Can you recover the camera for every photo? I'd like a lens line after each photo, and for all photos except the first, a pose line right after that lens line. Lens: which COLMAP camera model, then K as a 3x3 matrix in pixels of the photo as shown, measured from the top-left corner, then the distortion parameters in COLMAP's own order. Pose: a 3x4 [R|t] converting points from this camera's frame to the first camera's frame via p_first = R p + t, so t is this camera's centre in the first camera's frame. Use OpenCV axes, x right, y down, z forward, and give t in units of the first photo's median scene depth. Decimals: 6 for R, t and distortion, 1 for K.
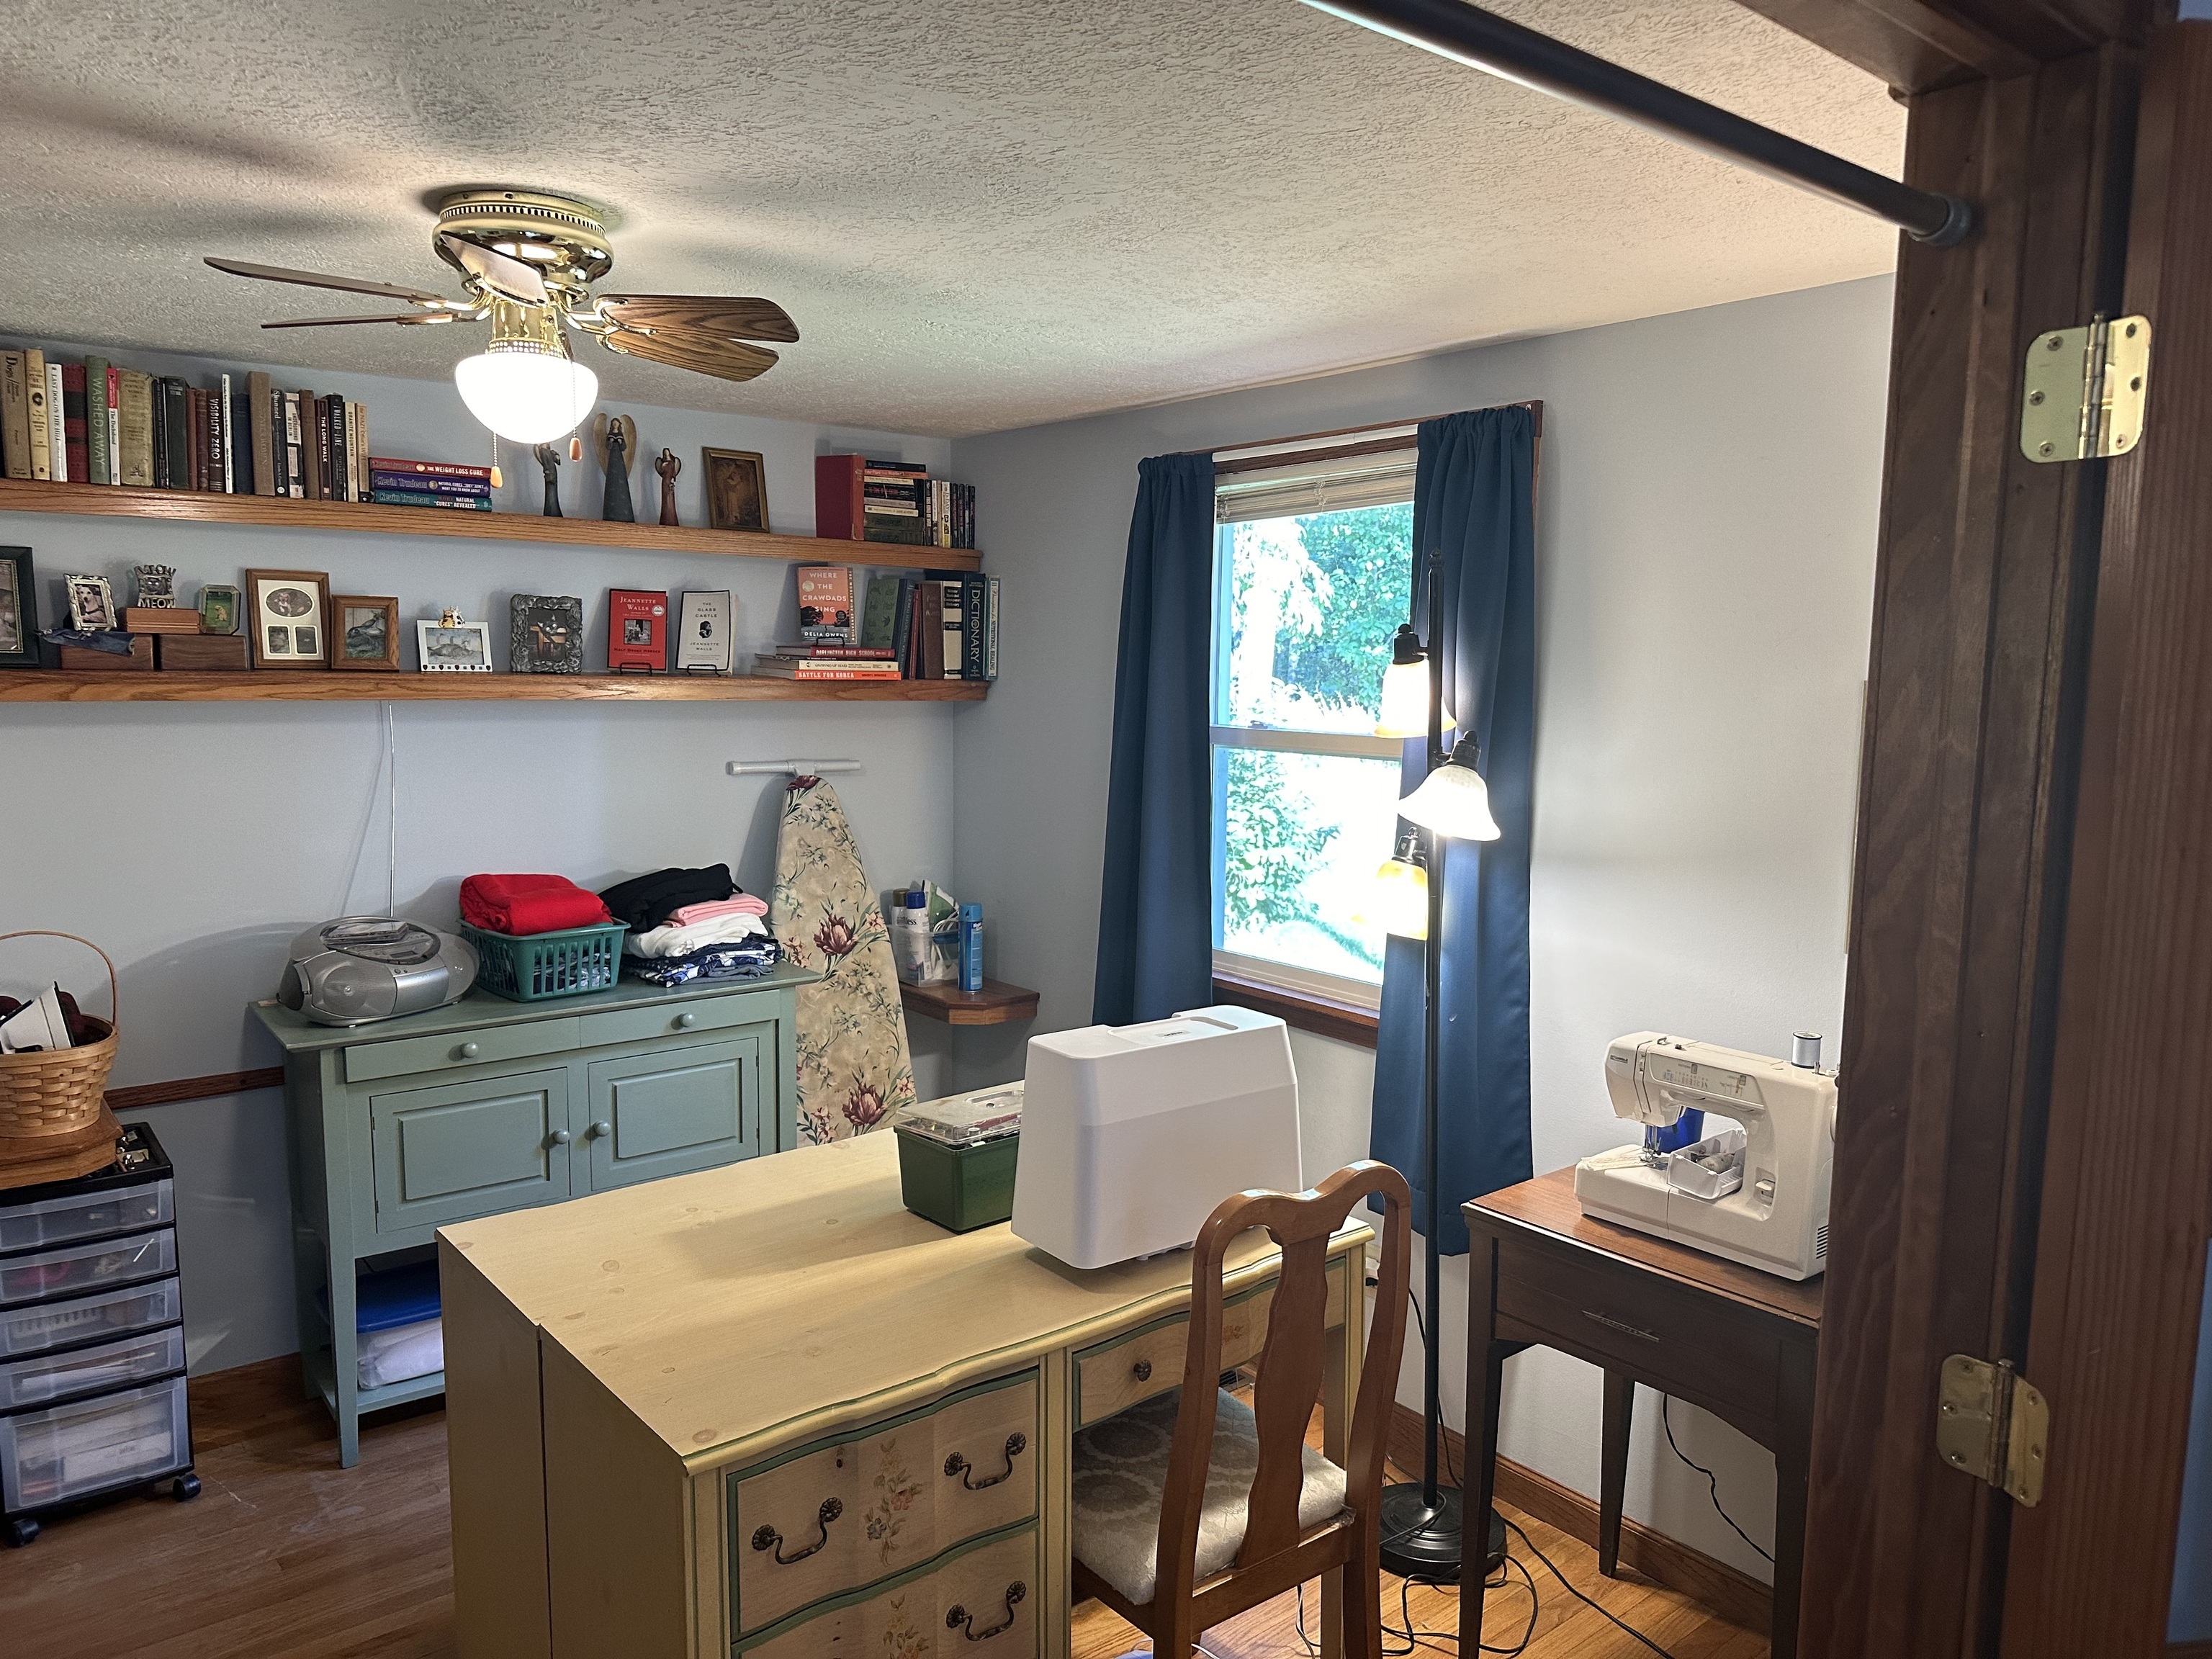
lens RADIAL K [[1561.9, 0, 1113.7], [0, 1561.9, 845.3], [0, 0, 1]] dist [0.126673, -0.152399]
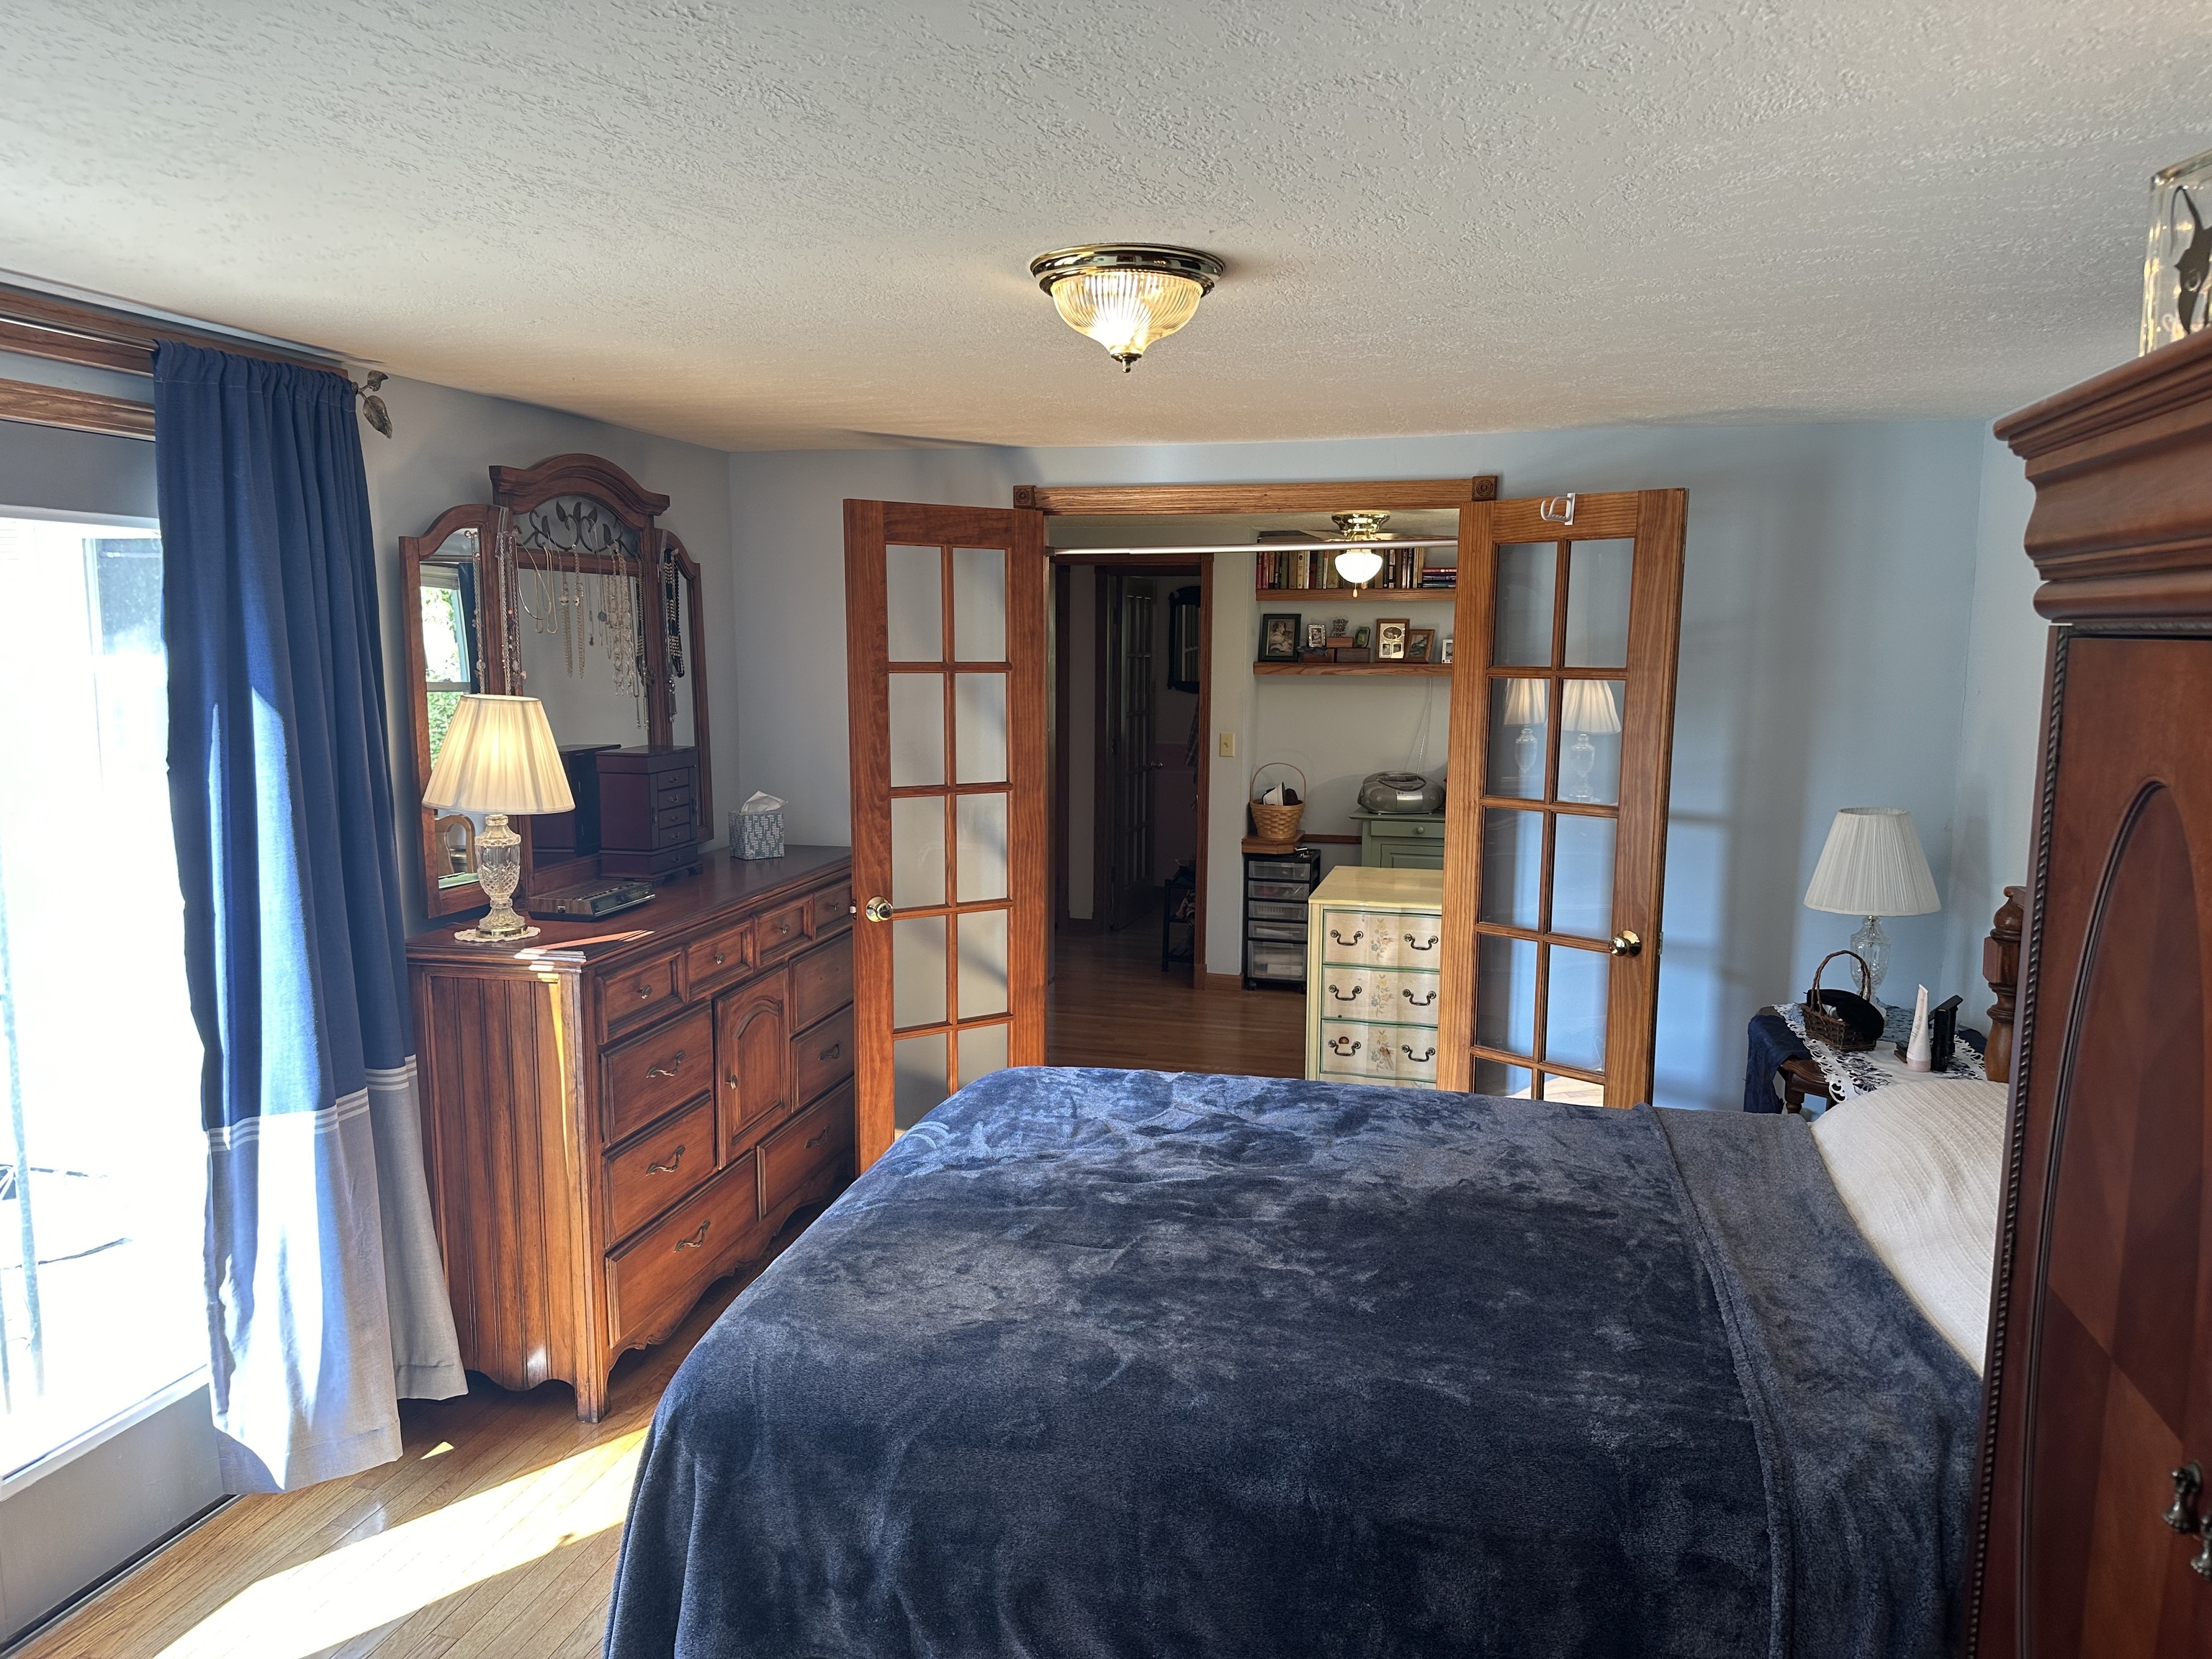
lens RADIAL K [[1561.9, 0, 1113.7], [0, 1561.9, 845.3], [0, 0, 1]] dist [0.126673, -0.152399]
pose [[0.600060, 0.094601, -0.794342, 1.094488], [-0.093086, 0.994495, 0.048120, 0.082103], [0.794521, 0.045067, 0.605562, -0.686846]]
